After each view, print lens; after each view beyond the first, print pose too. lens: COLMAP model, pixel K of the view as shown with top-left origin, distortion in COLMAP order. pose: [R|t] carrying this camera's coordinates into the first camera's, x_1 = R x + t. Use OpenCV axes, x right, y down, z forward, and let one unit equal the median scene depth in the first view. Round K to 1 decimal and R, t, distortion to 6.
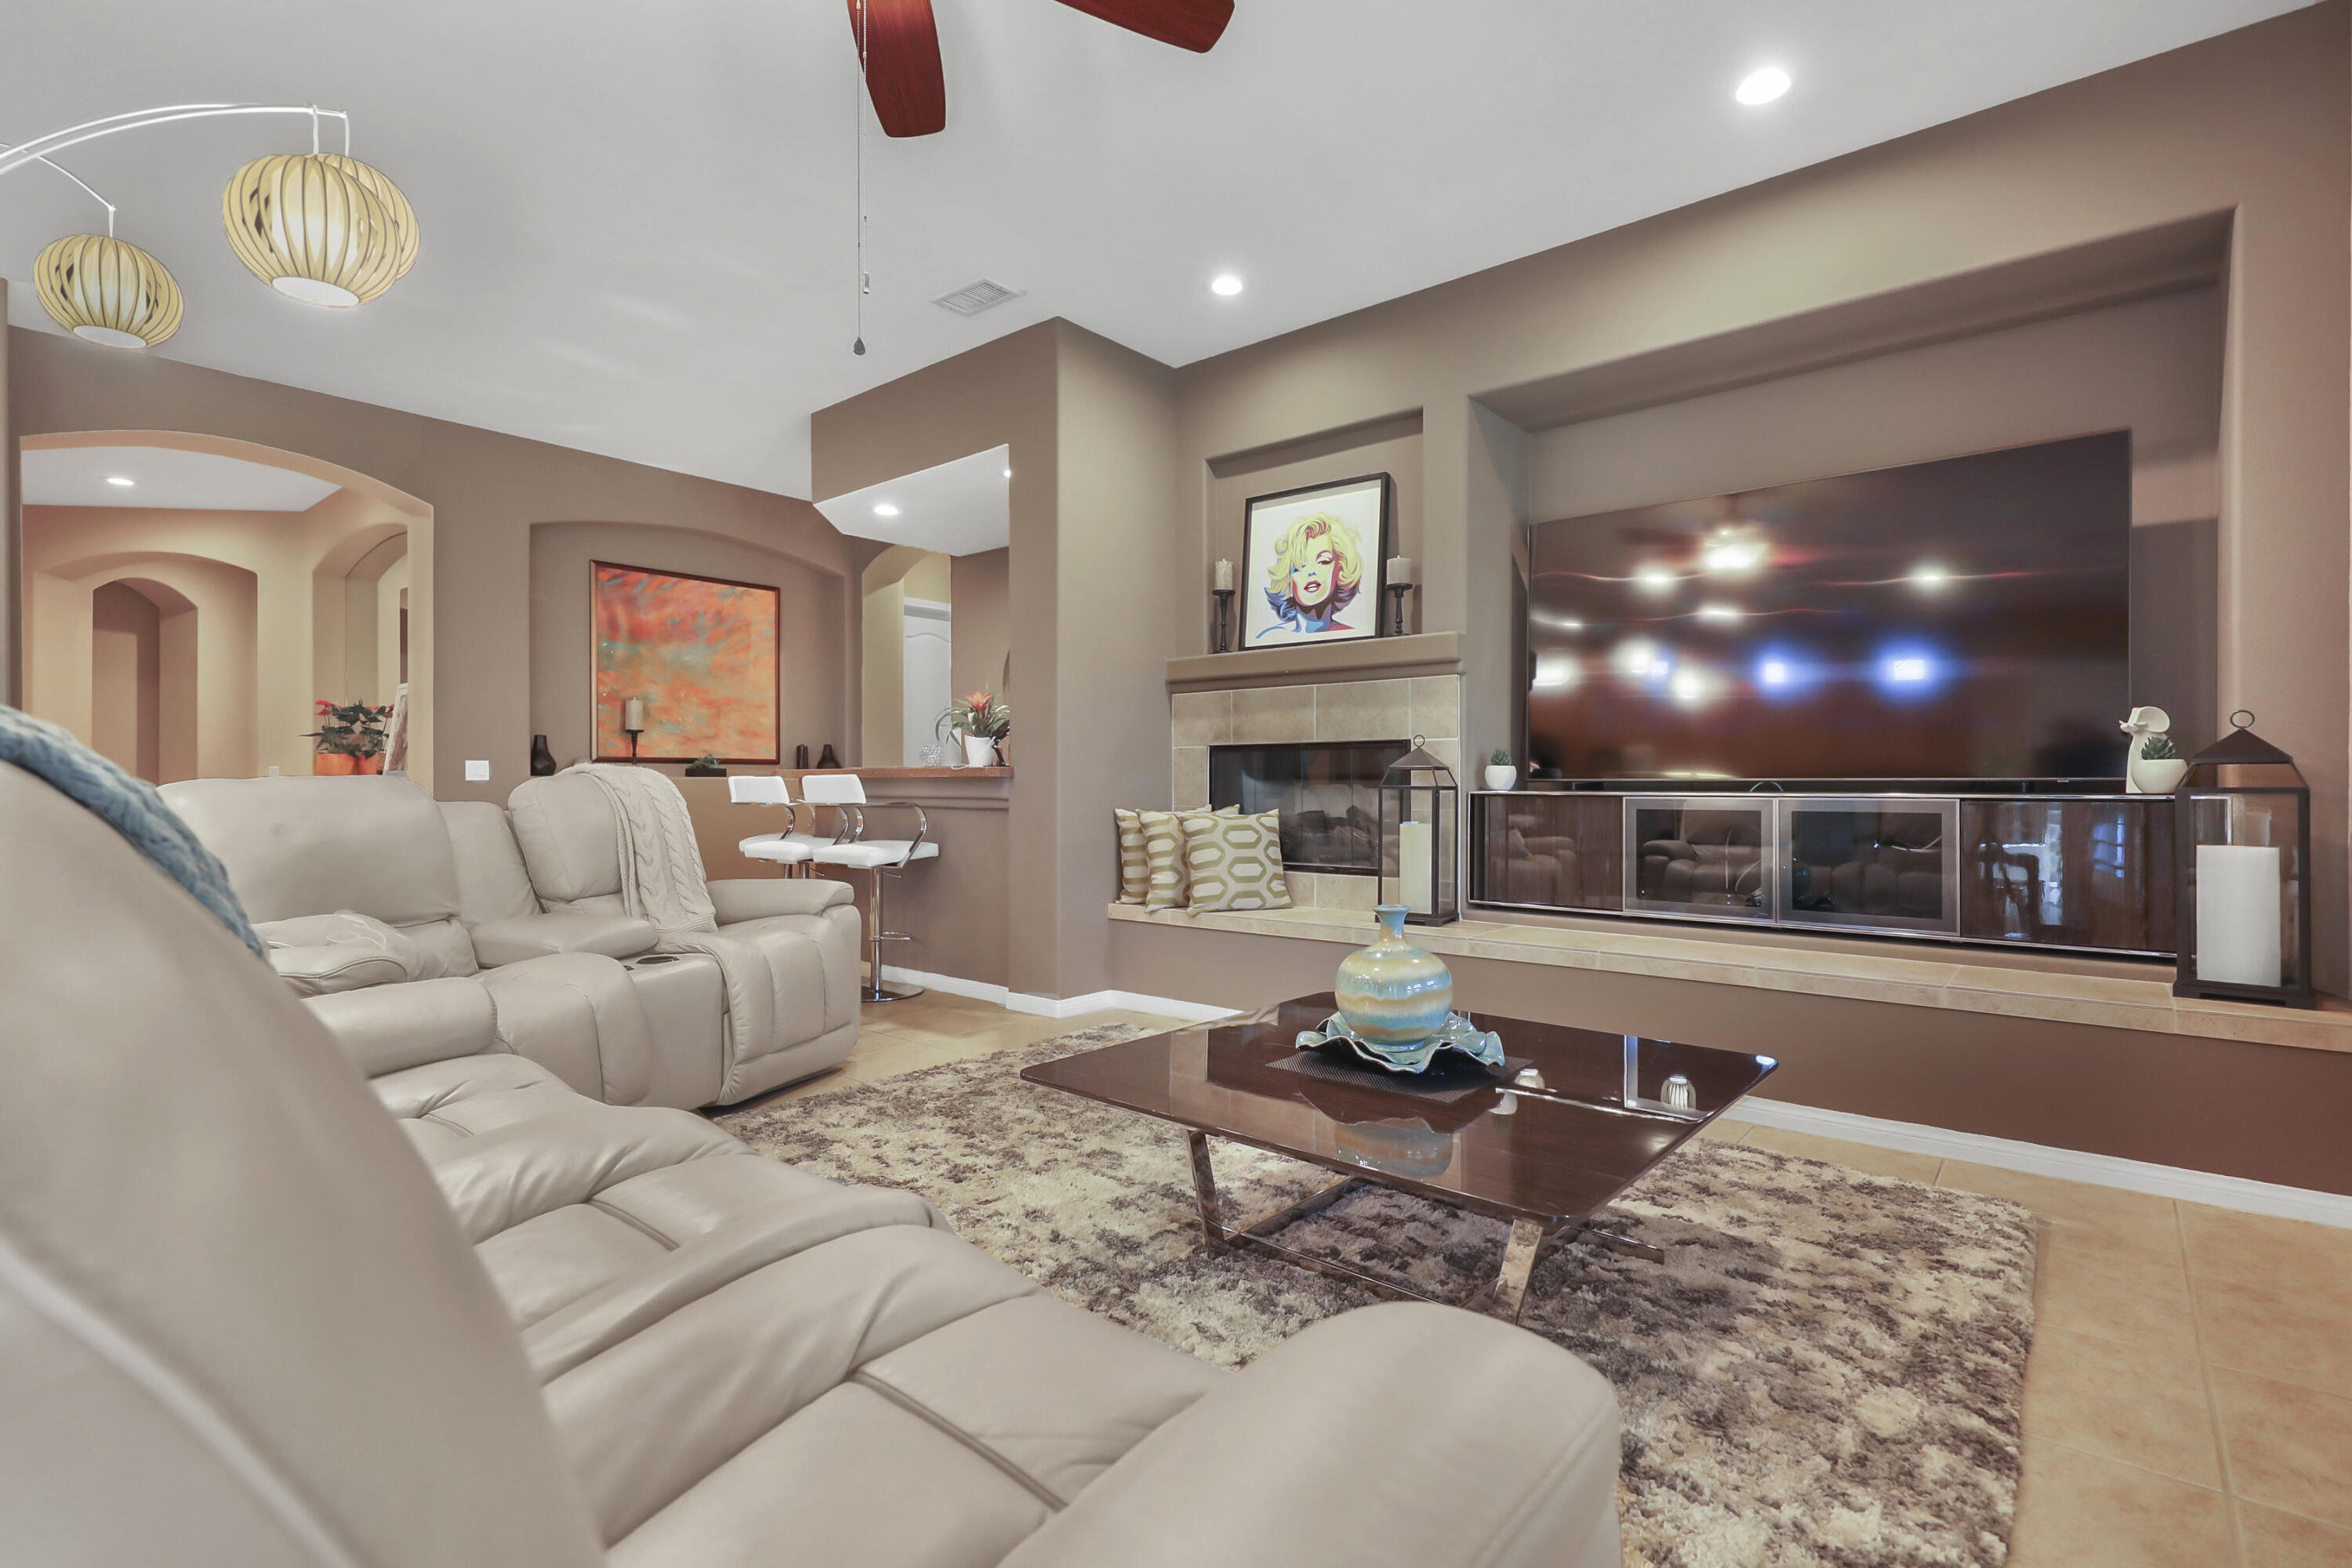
lens RADIAL K [[1069.7, 0, 1176.3], [0, 1069.7, 784.5], [0, 0, 1]] dist [-0.002343, -0.000434]
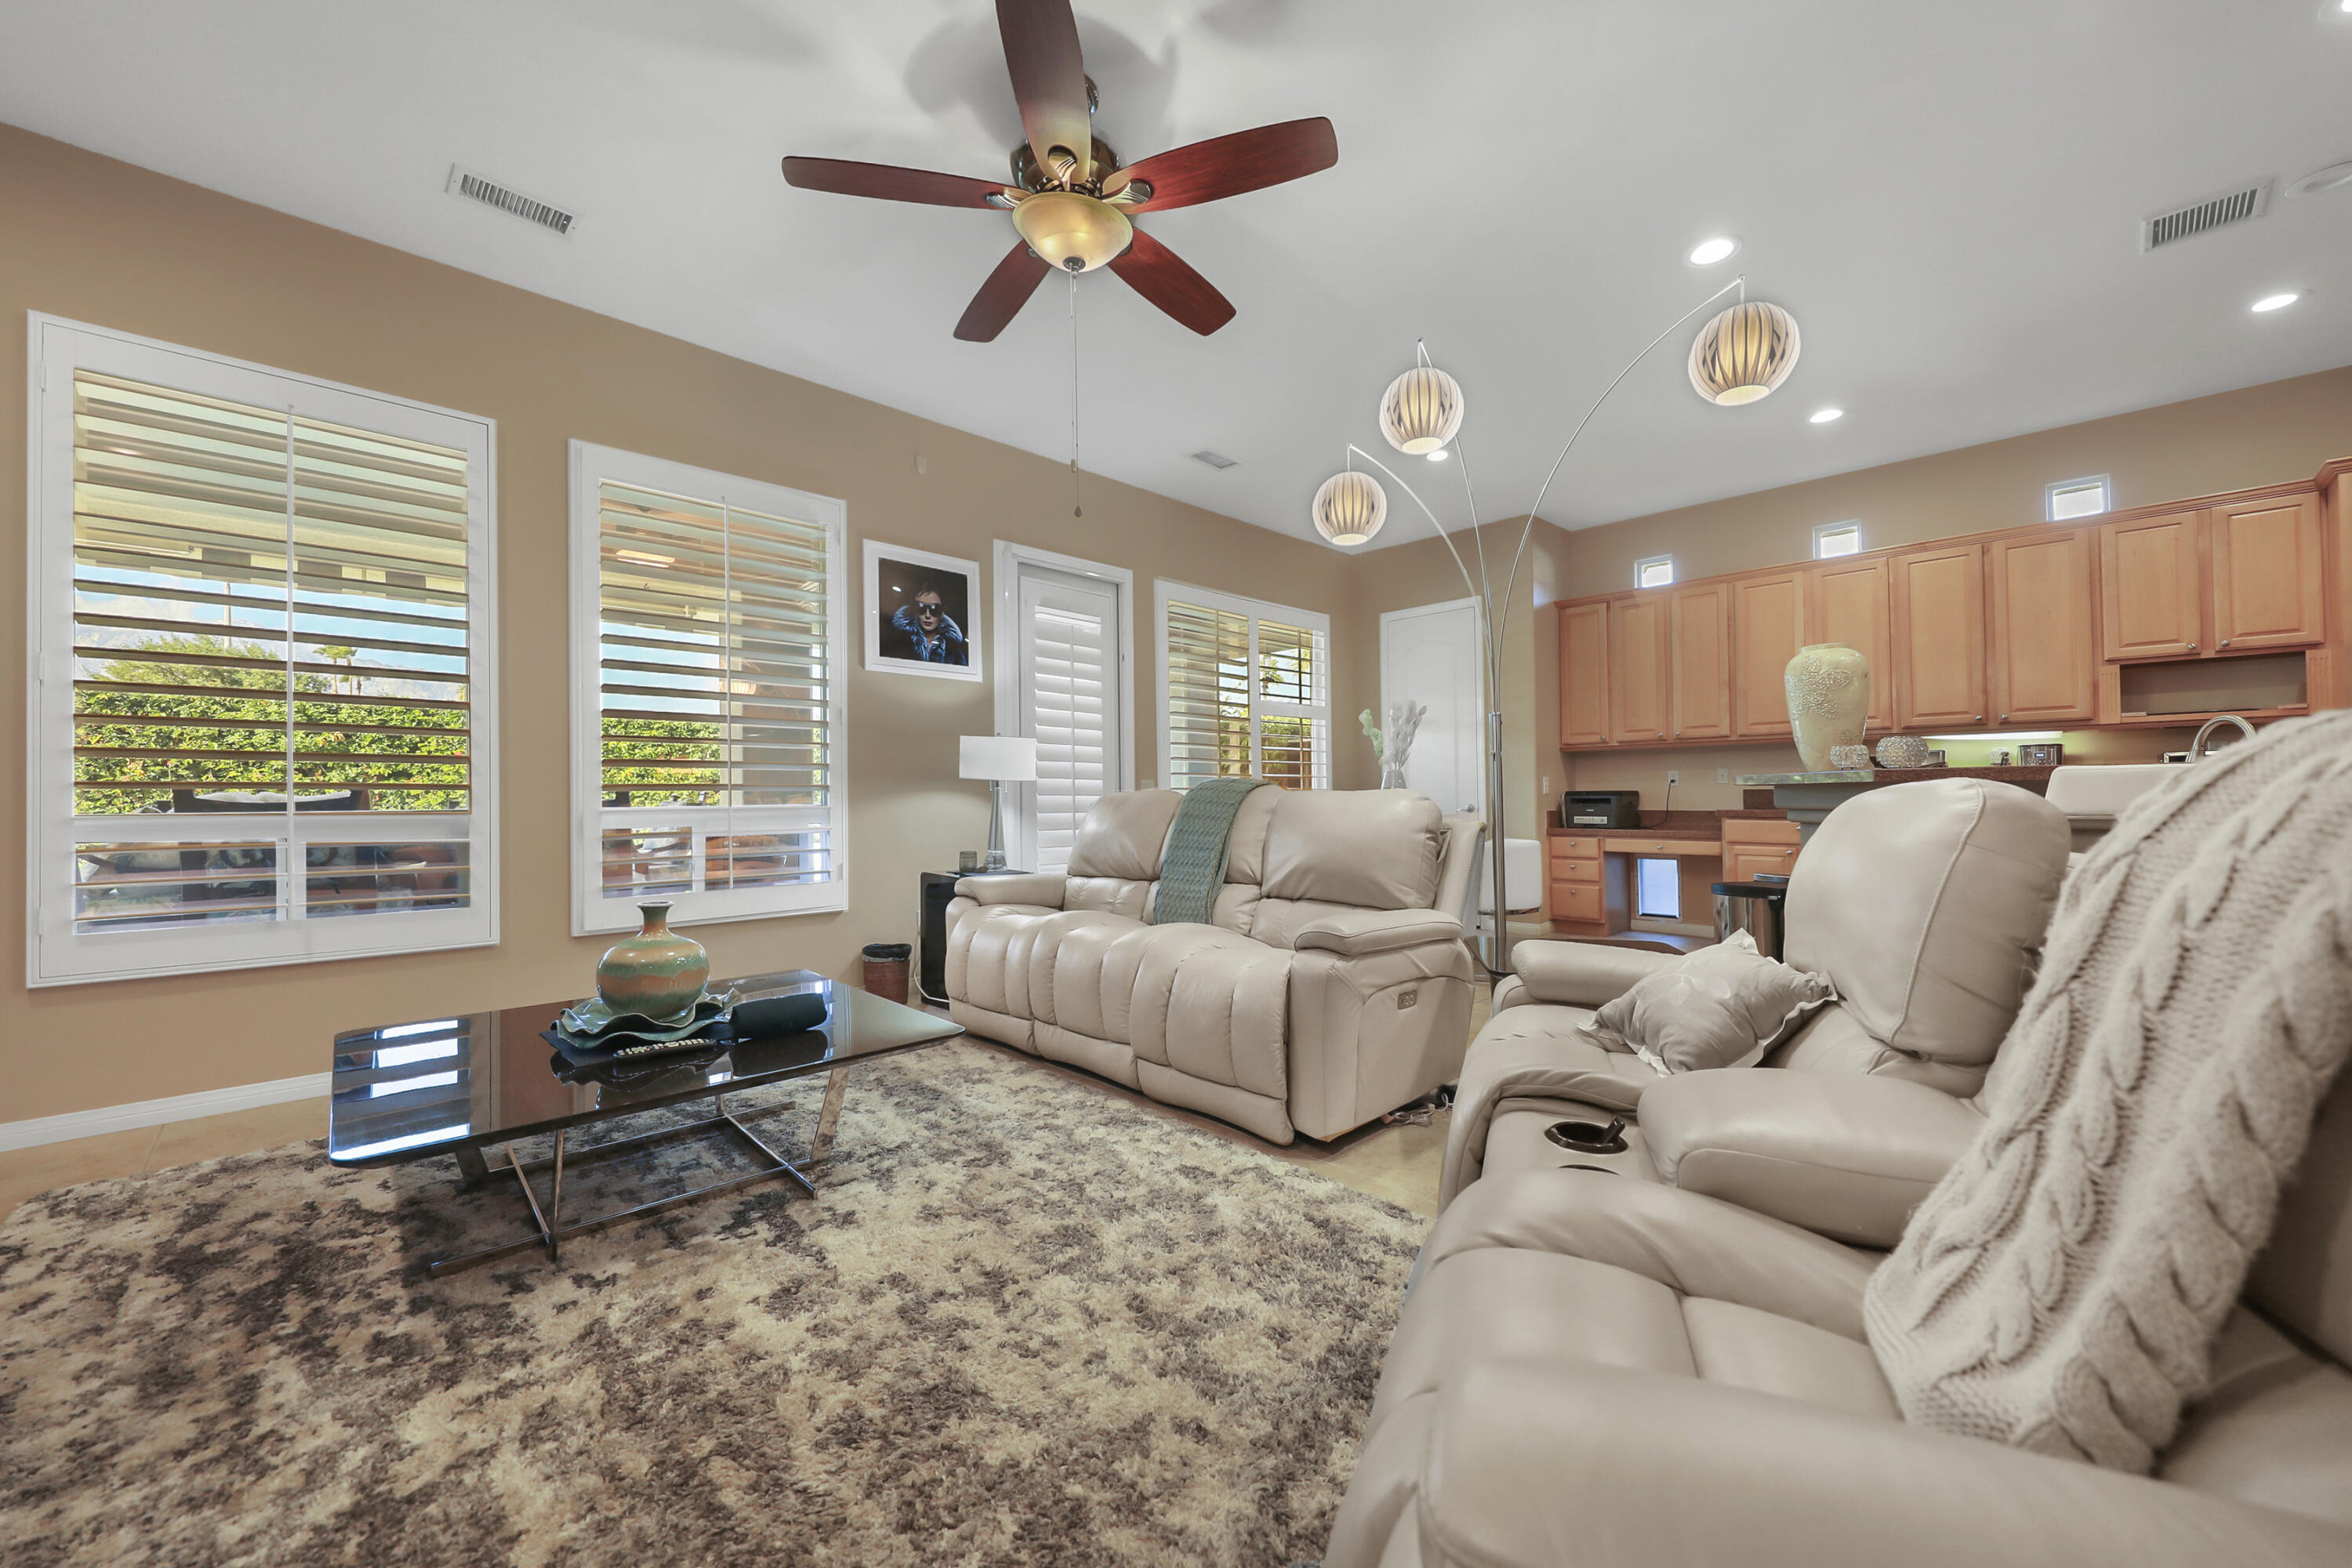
lens RADIAL K [[888.0, 0, 1182.4], [0, 888.0, 785.7], [0, 0, 1]] dist [0.001163, -0.000929]
pose [[-0.994714, 0.006129, 0.102506, -0.228352], [0.005303, 0.999951, -0.008325, -0.002477], [-0.102552, -0.007737, -0.994698, 0.906557]]
